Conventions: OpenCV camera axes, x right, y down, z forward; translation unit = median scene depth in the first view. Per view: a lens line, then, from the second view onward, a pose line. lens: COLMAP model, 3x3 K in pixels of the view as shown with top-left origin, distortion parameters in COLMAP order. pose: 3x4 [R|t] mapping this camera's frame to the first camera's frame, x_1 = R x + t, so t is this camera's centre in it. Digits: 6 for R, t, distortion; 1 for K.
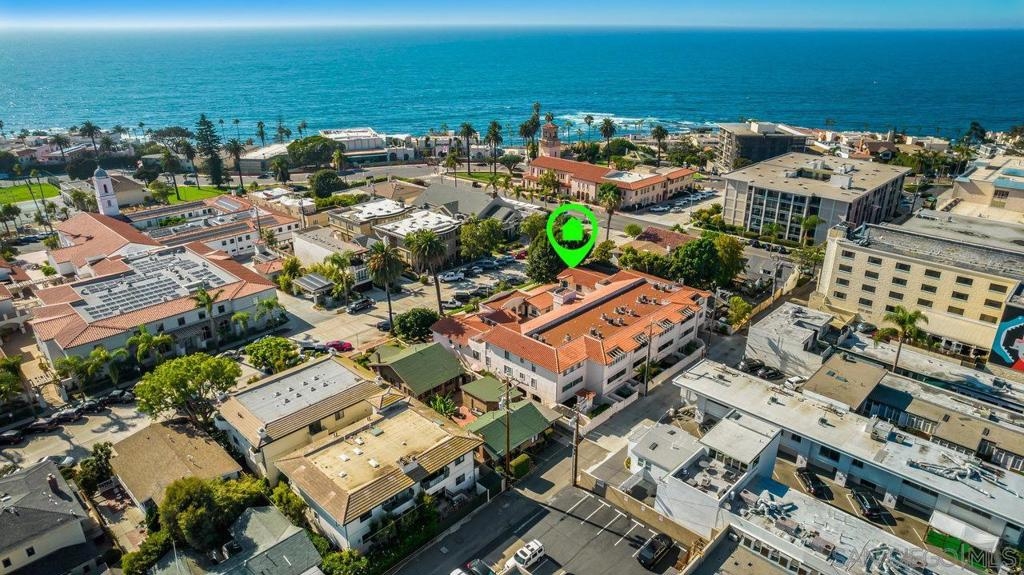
lens RADIAL K [[649.8, 0, 512.0], [0, 649.8, 287.5], [0, 0, 1]] dist [-0.062186, 0.000010]
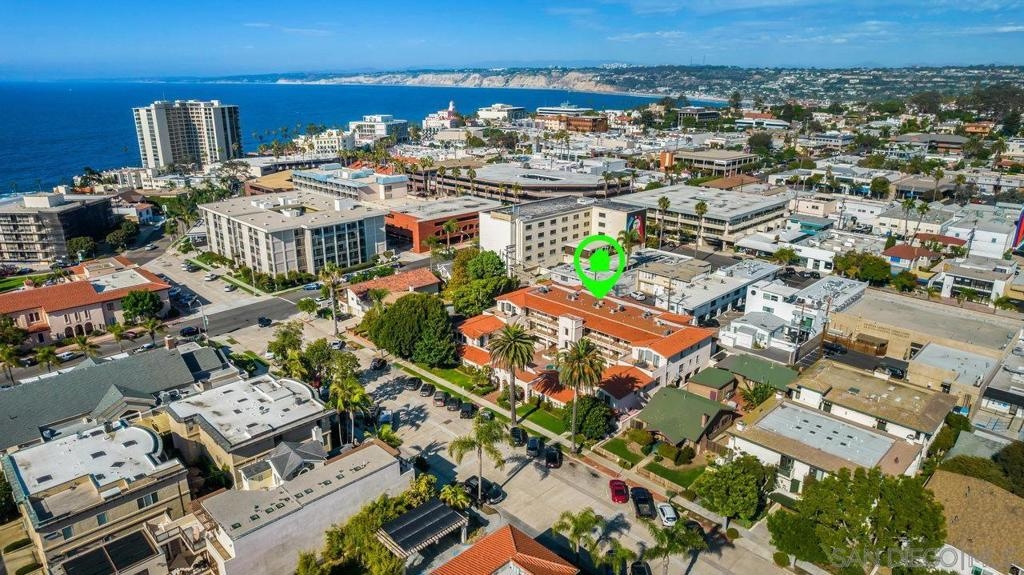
lens RADIAL K [[649.8, 0, 512.0], [0, 649.8, 287.5], [0, 0, 1]] dist [-0.062186, 0.000010]
pose [[0.021383, -0.311155, 0.950119, -0.587293], [0.381207, 0.881079, 0.279966, -0.237805], [-0.924243, 0.356205, 0.137455, 0.610546]]
